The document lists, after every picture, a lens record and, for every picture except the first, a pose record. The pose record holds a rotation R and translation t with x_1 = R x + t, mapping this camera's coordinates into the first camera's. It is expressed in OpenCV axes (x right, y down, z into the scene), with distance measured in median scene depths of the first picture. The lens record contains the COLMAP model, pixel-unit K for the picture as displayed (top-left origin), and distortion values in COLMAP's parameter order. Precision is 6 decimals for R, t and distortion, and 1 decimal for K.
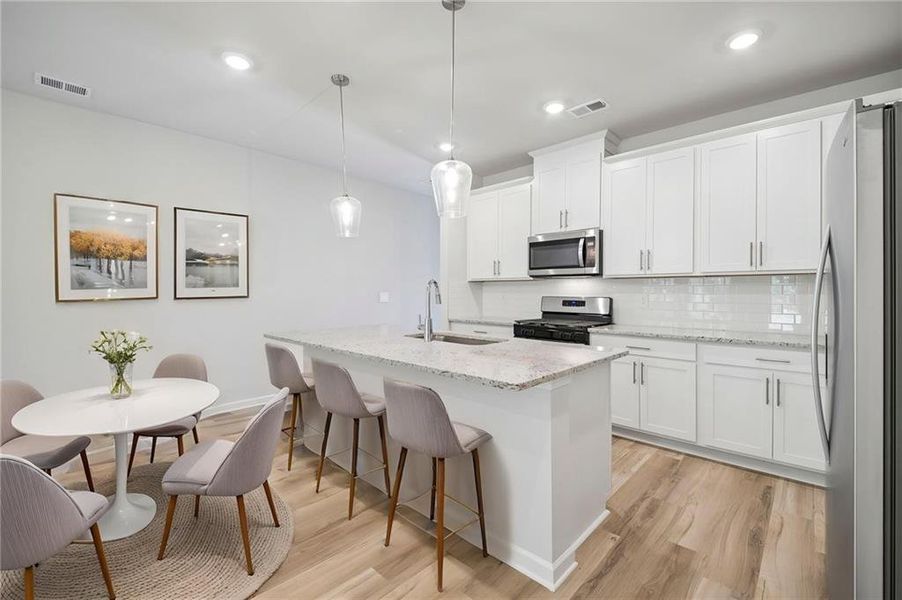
lens RADIAL K [[385.2, 0, 451.6], [0, 385.2, 292.3], [0, 0, 1]] dist [0.022530, -0.016385]
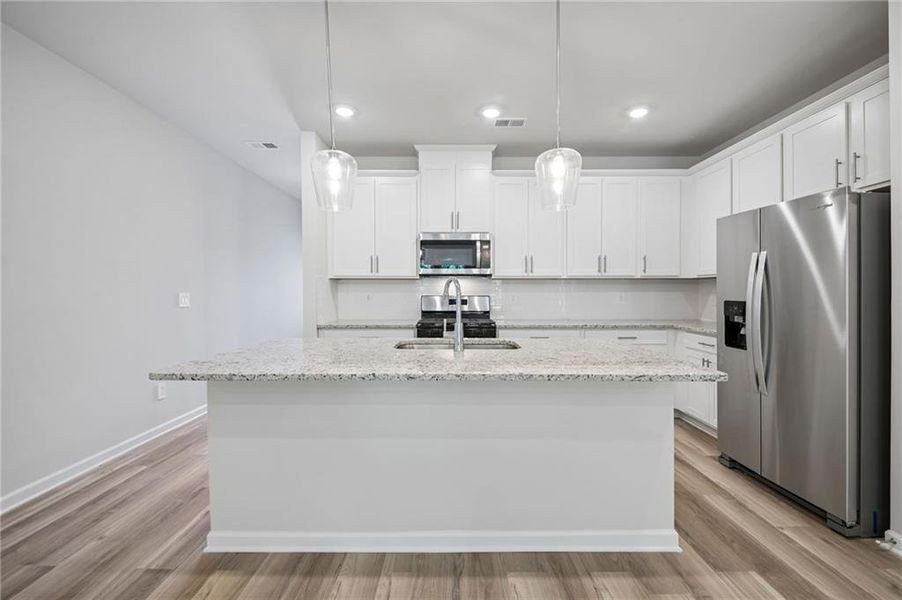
lens RADIAL K [[385.2, 0, 451.6], [0, 385.2, 292.3], [0, 0, 1]] dist [0.022530, -0.016385]
pose [[0.730917, -0.005546, 0.682444, -0.446013], [0.002177, 0.999981, 0.005796, -0.003744], [-0.682463, -0.002750, 0.730915, 0.273244]]
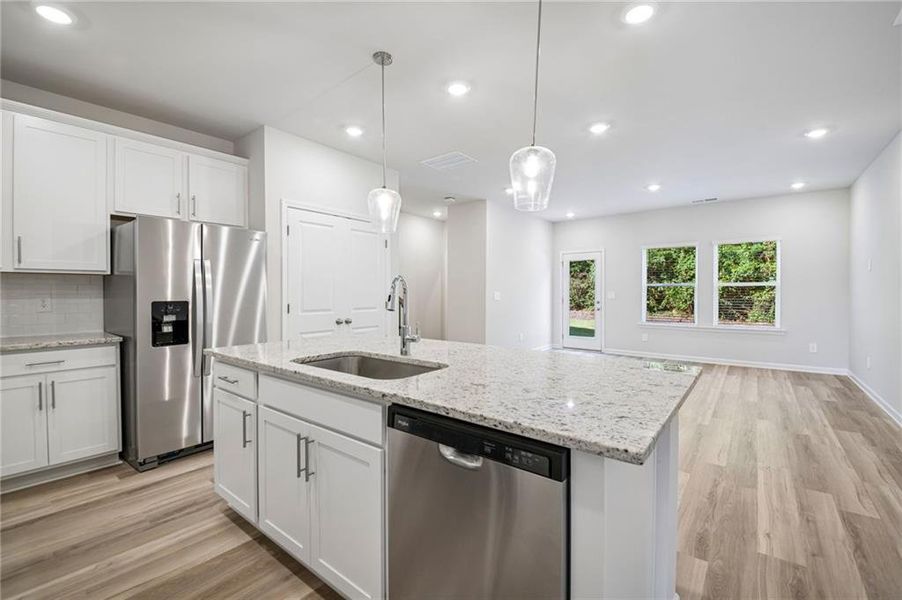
lens RADIAL K [[389.9, 0, 447.3], [0, 389.9, 298.7], [0, 0, 1]] dist [0.021065, -0.018039]
pose [[-0.997255, -0.001935, -0.074023, -0.060127], [-0.003475, 0.999780, 0.020682, -0.005438], [0.073967, 0.020883, -0.997042, 1.244778]]
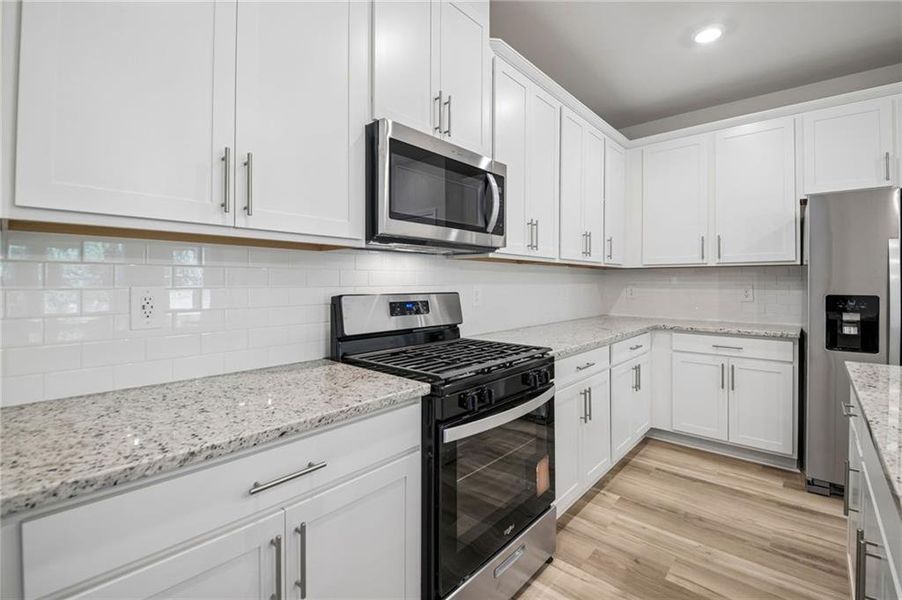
lens RADIAL K [[404.9, 0, 453.8], [0, 404.9, 280.3], [0, 0, 1]] dist [-0.014954, -0.000775]
pose [[-0.028360, 0.004340, 0.999588, -0.171409], [-0.001434, 0.999989, -0.004382, -0.001791], [-0.999597, -0.001558, -0.028353, 1.068228]]
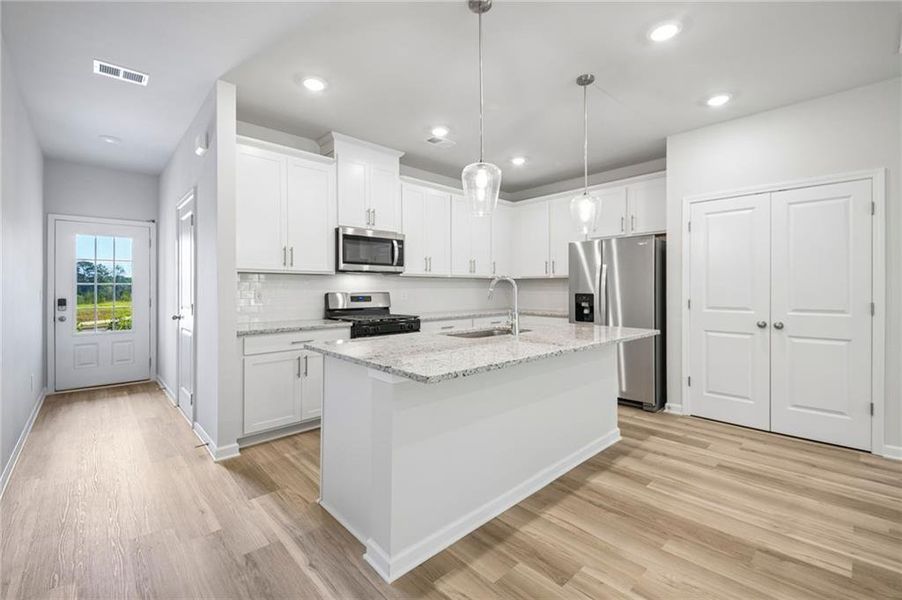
lens RADIAL K [[385.2, 0, 451.6], [0, 385.2, 292.3], [0, 0, 1]] dist [0.022530, -0.016385]
pose [[0.068734, -0.011690, 0.997567, -0.775355], [0.001631, 0.999931, 0.011605, -0.000579], [-0.997634, 0.000830, 0.068748, 0.762127]]
